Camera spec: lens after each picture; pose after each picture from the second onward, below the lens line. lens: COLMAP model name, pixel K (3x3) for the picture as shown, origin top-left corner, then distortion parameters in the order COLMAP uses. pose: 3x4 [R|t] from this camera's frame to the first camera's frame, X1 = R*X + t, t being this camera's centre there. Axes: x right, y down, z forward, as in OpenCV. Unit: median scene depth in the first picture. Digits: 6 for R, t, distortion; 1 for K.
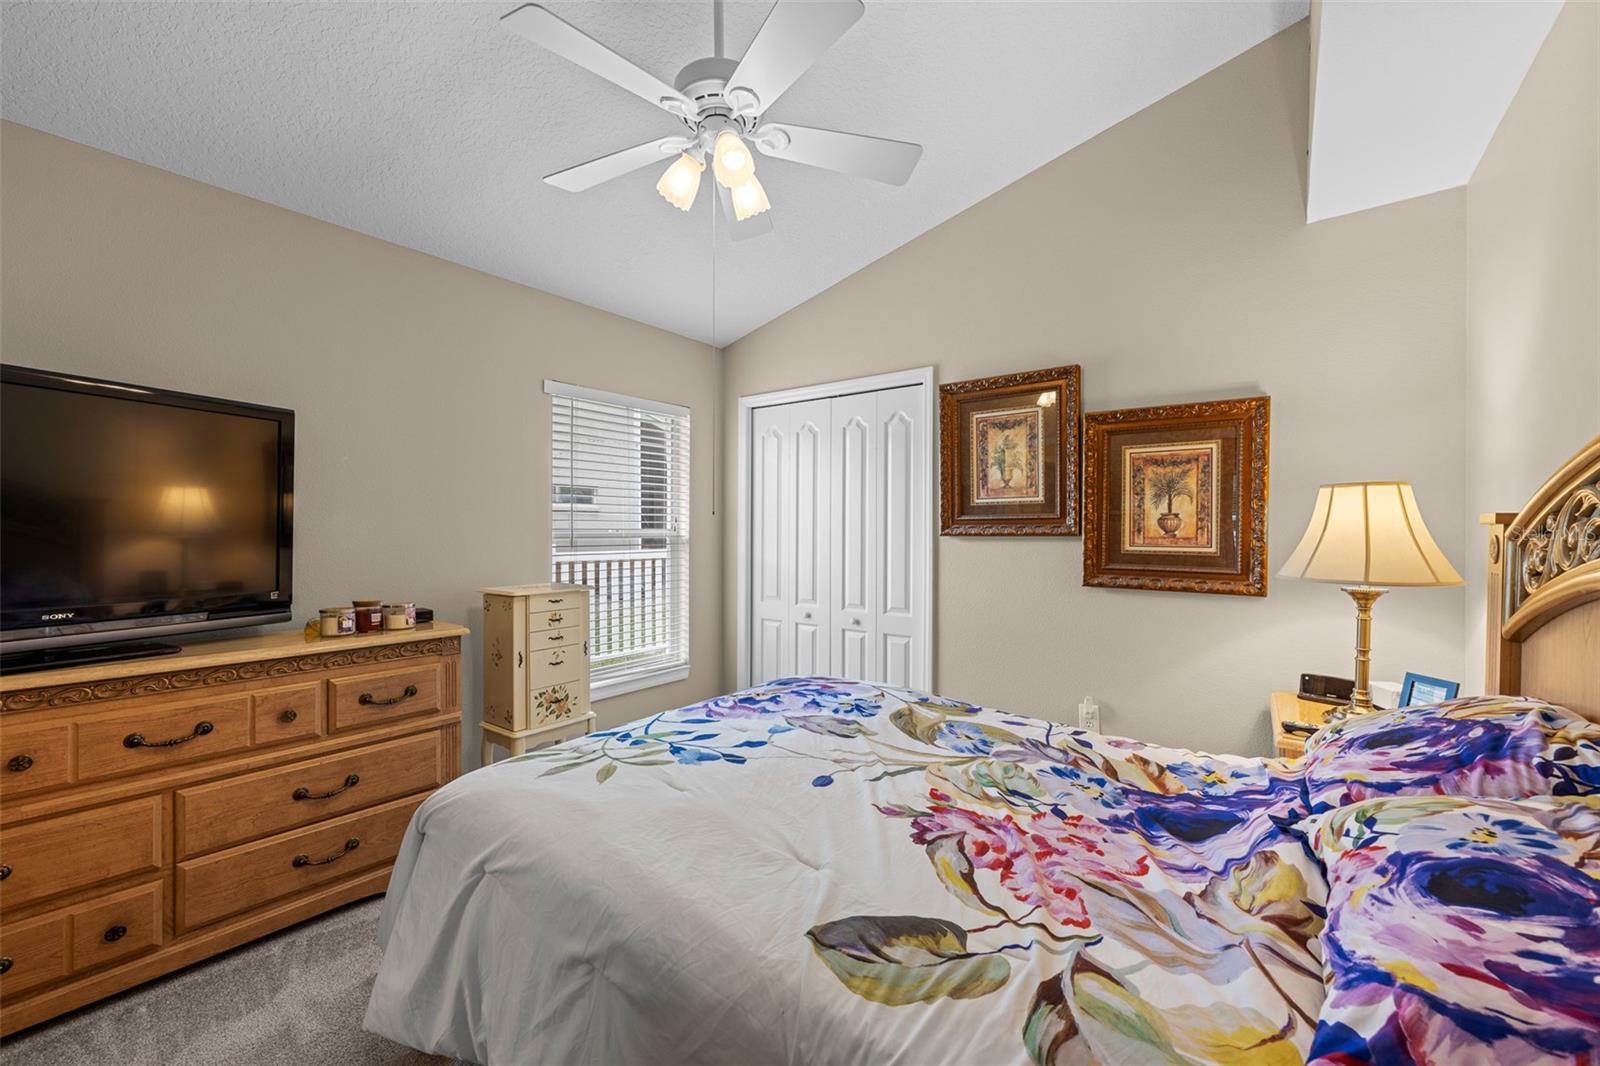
lens RADIAL K [[640.0, 0, 798.5], [0, 640.0, 531.5], [0, 0, 1]] dist [-0.001068, 0.000080]
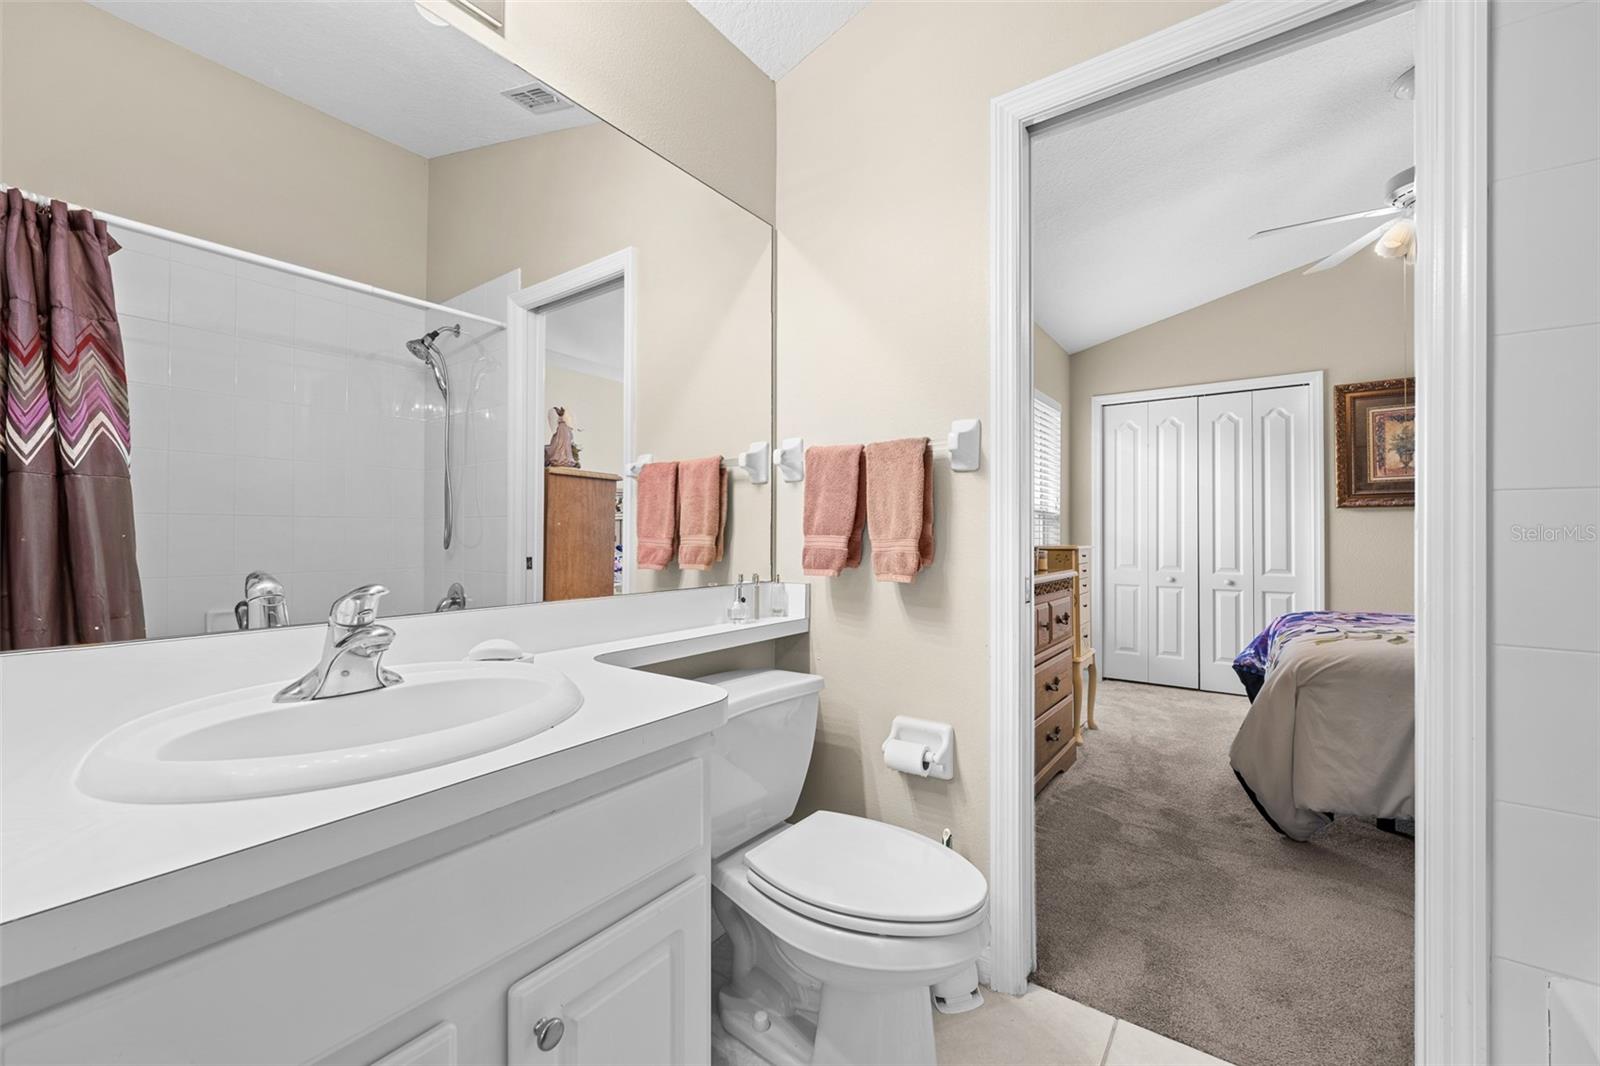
lens RADIAL K [[640.0, 0, 802.6], [0, 640.0, 532.1], [0, 0, 1]] dist [-0.001068, 0.000080]
pose [[0.999289, -0.000620, 0.037699, -1.140922], [0.001062, 0.999931, -0.011695, 0.089382], [-0.037690, 0.011727, 0.999221, -0.255560]]
